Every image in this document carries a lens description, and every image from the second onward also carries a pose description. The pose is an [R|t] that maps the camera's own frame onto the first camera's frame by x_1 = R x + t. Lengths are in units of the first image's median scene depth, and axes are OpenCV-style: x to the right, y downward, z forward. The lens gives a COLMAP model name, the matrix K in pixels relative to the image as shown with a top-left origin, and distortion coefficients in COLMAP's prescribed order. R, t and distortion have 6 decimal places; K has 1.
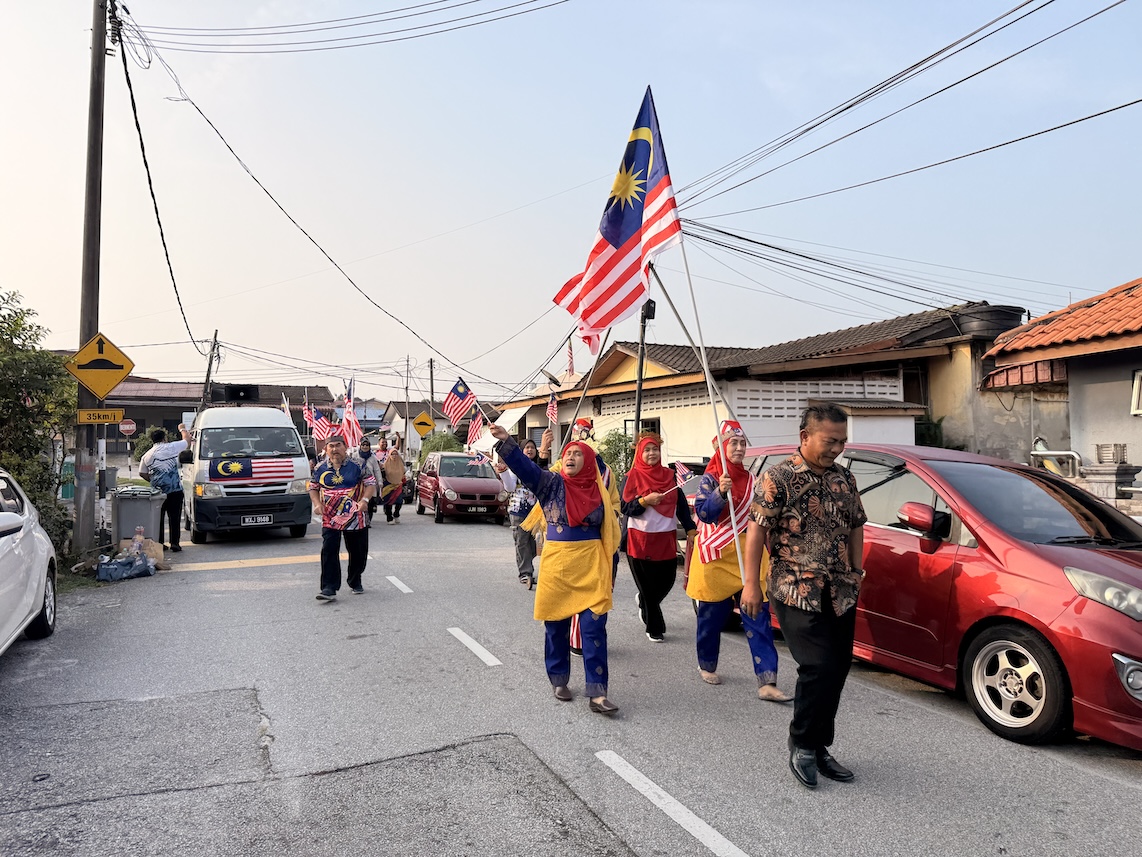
lens RADIAL K [[806.5, 0, 570.5], [0, 806.5, 446.4], [0, 0, 1]] dist [0.080981, -0.080867]
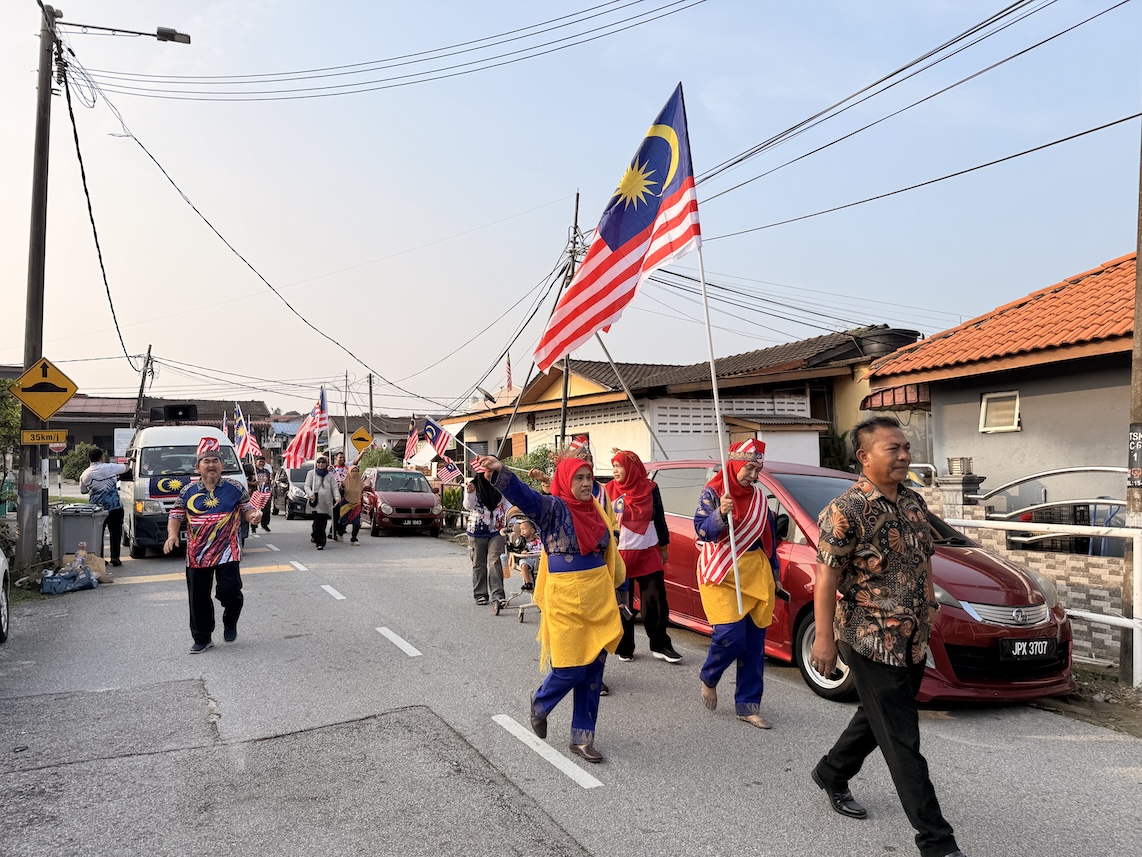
lens RADIAL K [[803.1, 0, 563.5], [0, 803.1, 440.8], [0, 0, 1]] dist [0.071645, -0.066607]
pose [[0.998002, -0.005603, 0.062933, 0.021310], [0.007055, 0.999713, -0.022880, -0.003128], [-0.062787, 0.023278, 0.997755, -0.076812]]
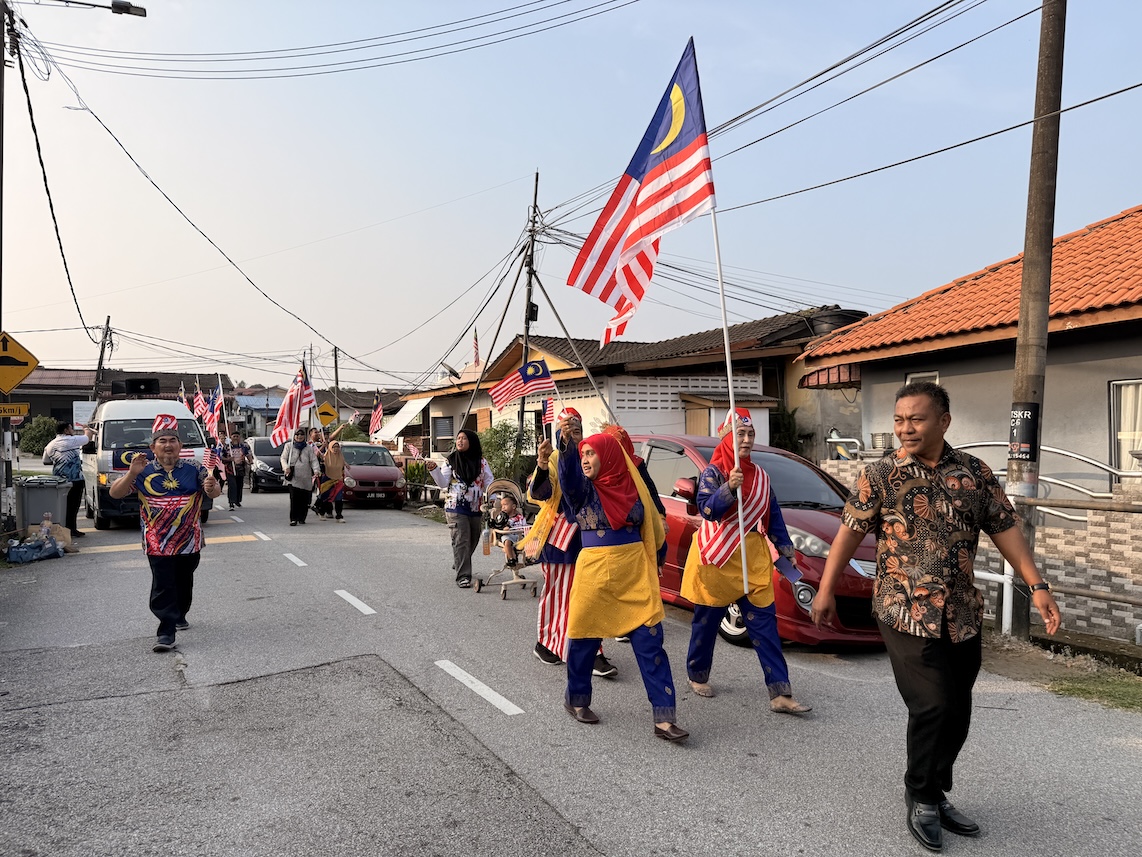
lens RADIAL K [[801.8, 0, 571.7], [0, 801.8, 450.8], [0, 0, 1]] dist [0.052563, -0.041276]
pose [[0.993973, -0.006314, 0.109441, 0.038258], [0.004086, 0.999780, 0.020566, -0.002444], [-0.109547, -0.019995, 0.993780, -0.123018]]
